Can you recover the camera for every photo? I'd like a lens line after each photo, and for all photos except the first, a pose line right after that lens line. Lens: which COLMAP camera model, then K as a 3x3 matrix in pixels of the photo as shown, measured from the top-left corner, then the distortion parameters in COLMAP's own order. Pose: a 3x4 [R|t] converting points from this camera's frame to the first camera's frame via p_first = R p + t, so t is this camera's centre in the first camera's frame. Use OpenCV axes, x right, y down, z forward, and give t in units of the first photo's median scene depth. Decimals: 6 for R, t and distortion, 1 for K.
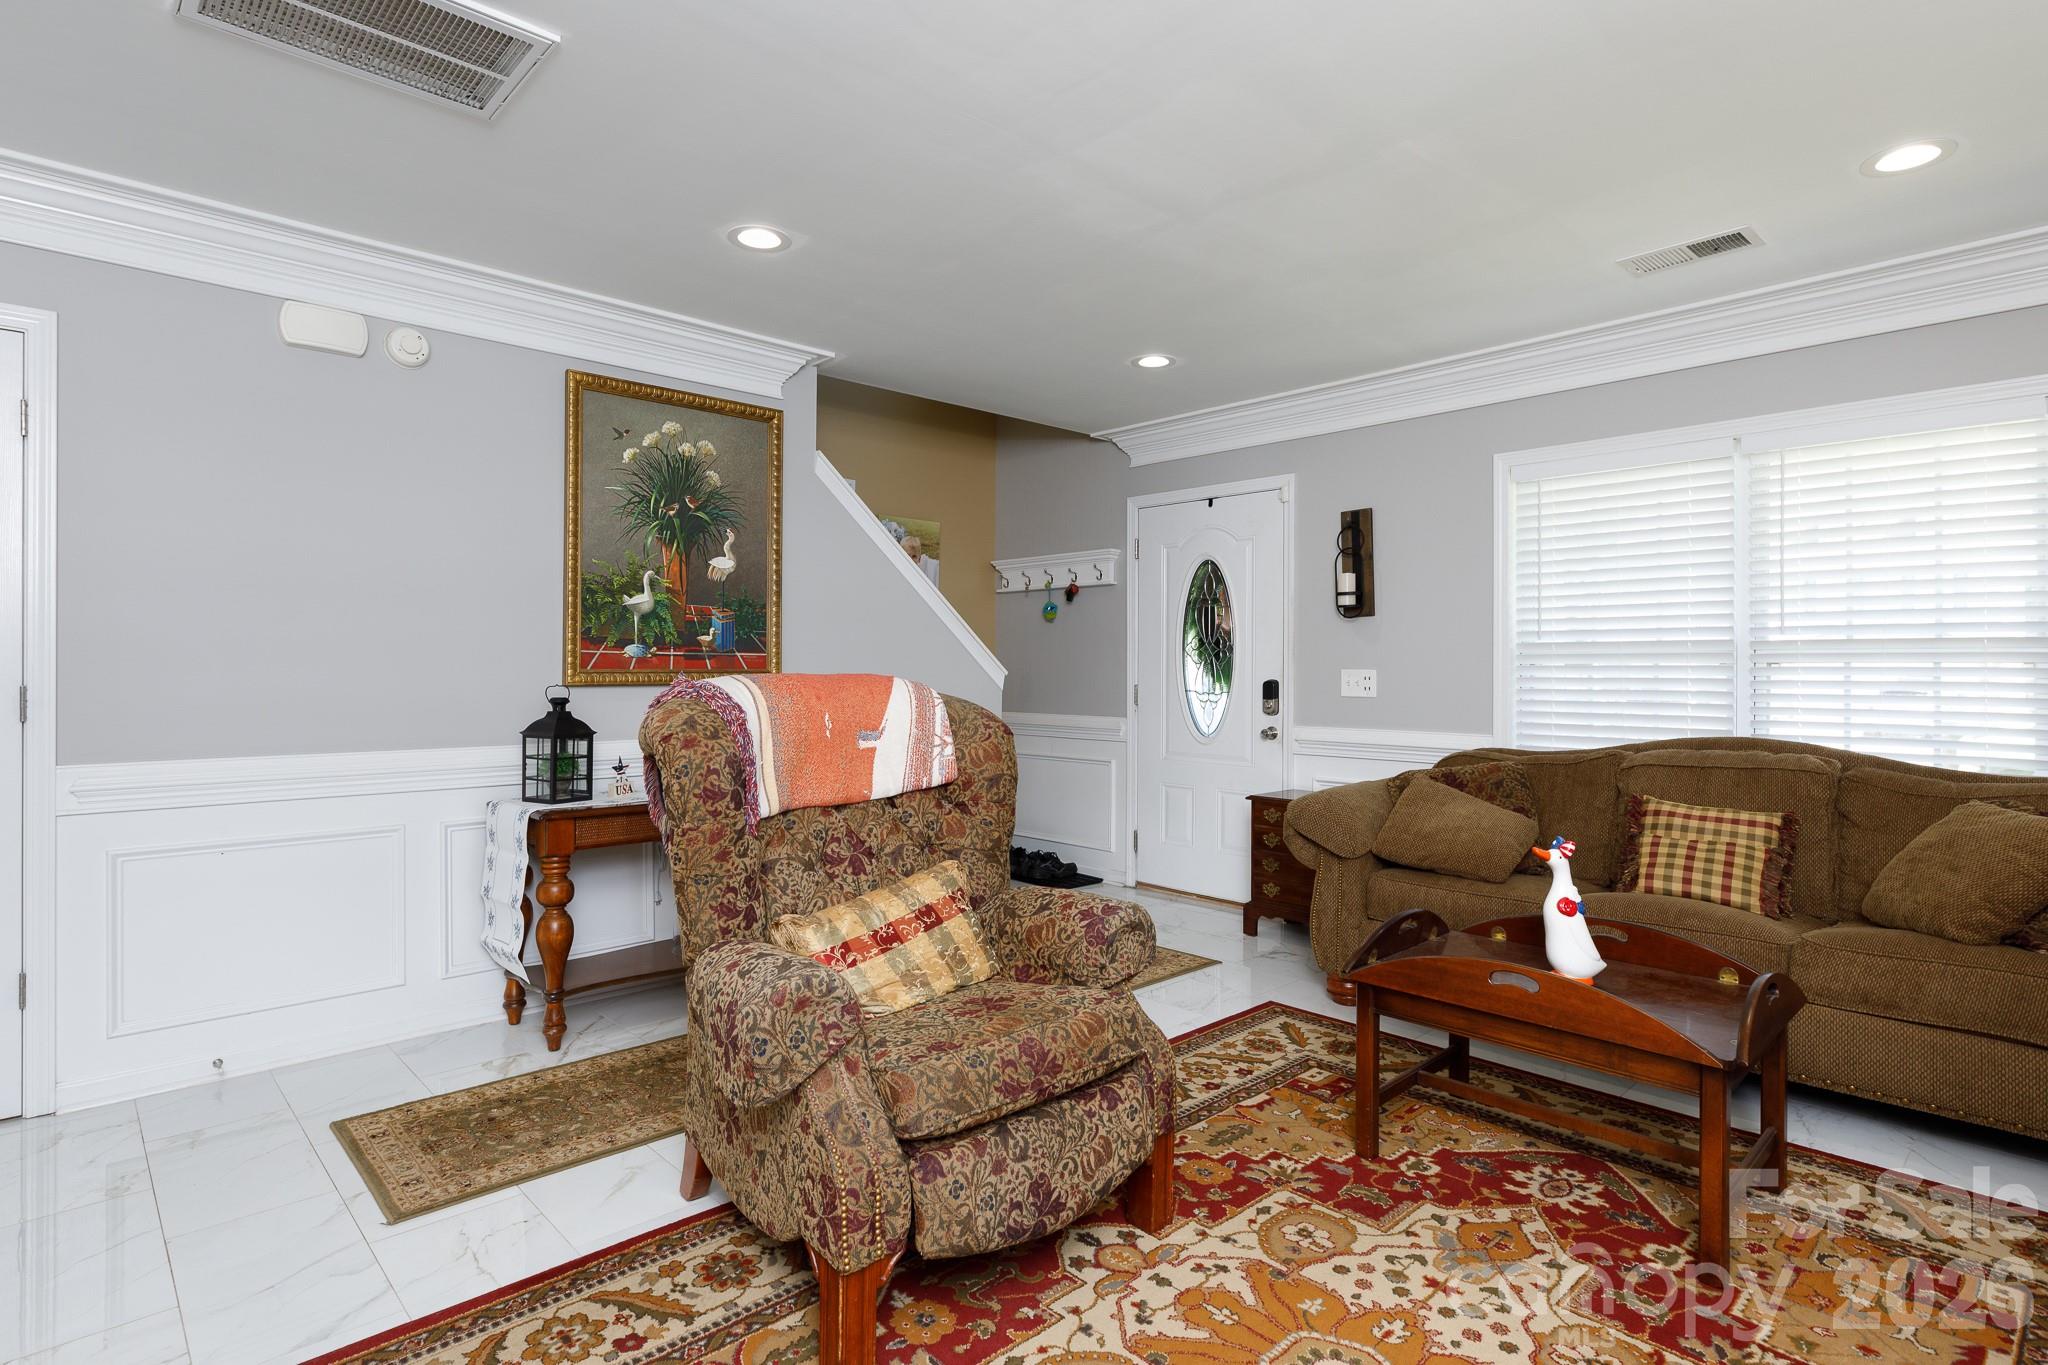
lens RADIAL K [[1039.9, 0, 1022.4], [0, 1039.9, 673.2], [0, 0, 1]] dist [-0.001557, 0.002117]
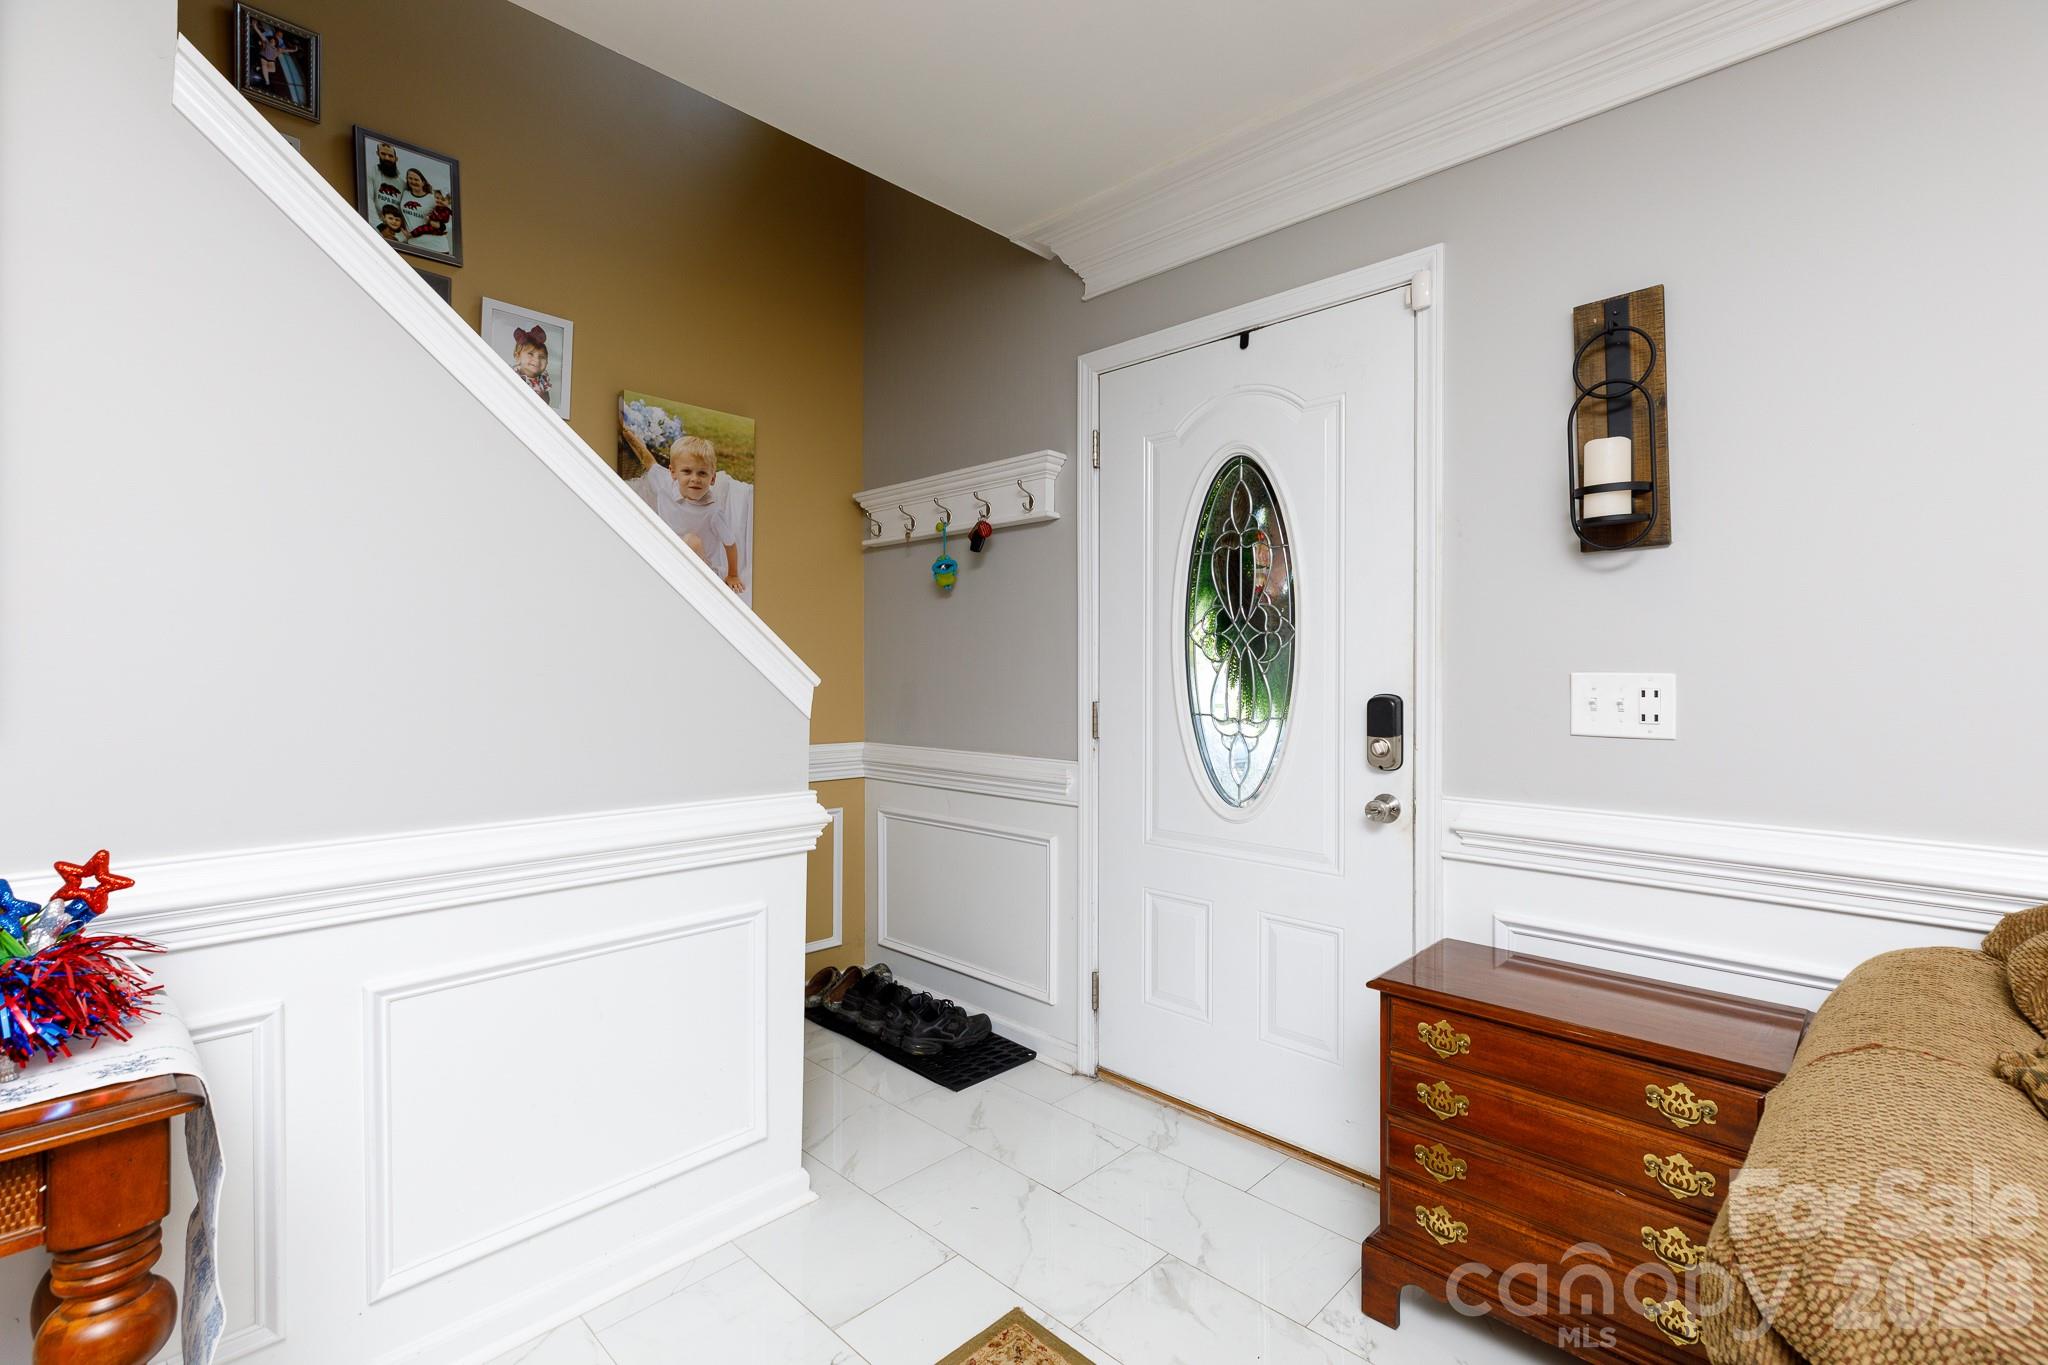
lens RADIAL K [[915.1, 0, 1018.9], [0, 915.1, 673.5], [0, 0, 1]] dist [0.007699, -0.001483]
pose [[0.999389, -0.000821, 0.034934, 0.065206], [0.001011, 0.999985, -0.005430, -0.001237], [-0.034929, 0.005462, 0.999375, 0.645344]]
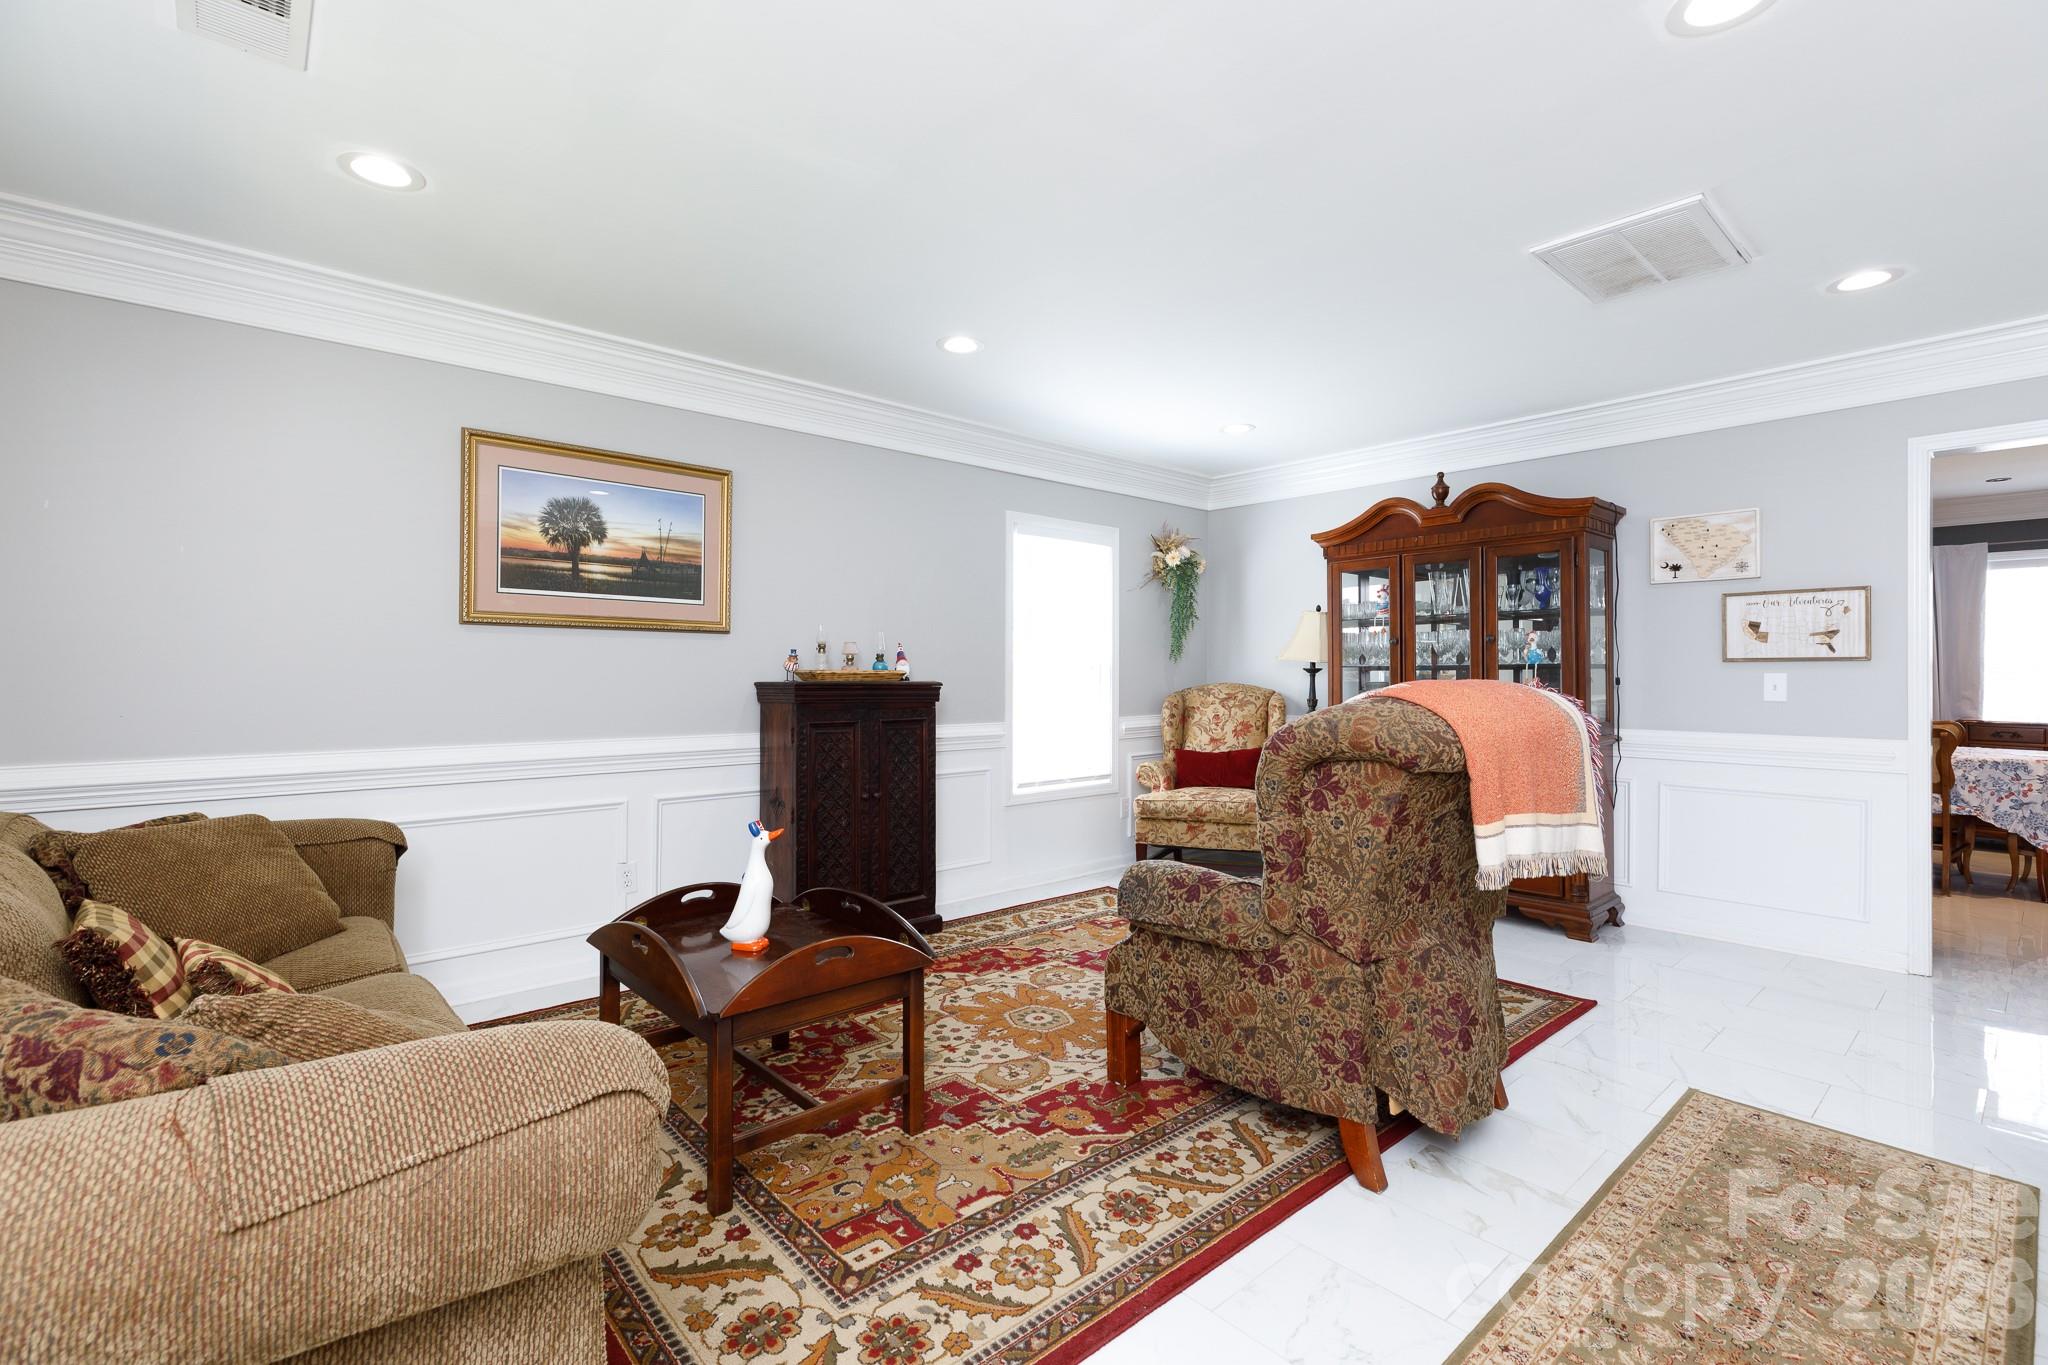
lens RADIAL K [[915.1, 0, 1021.9], [0, 915.1, 676.4], [0, 0, 1]] dist [0.007699, -0.001483]
pose [[-0.999504, -0.003904, 0.031261, 0.105363], [-0.003682, 0.999968, 0.007143, -0.003916], [-0.031288, 0.007024, -0.999486, 1.050727]]
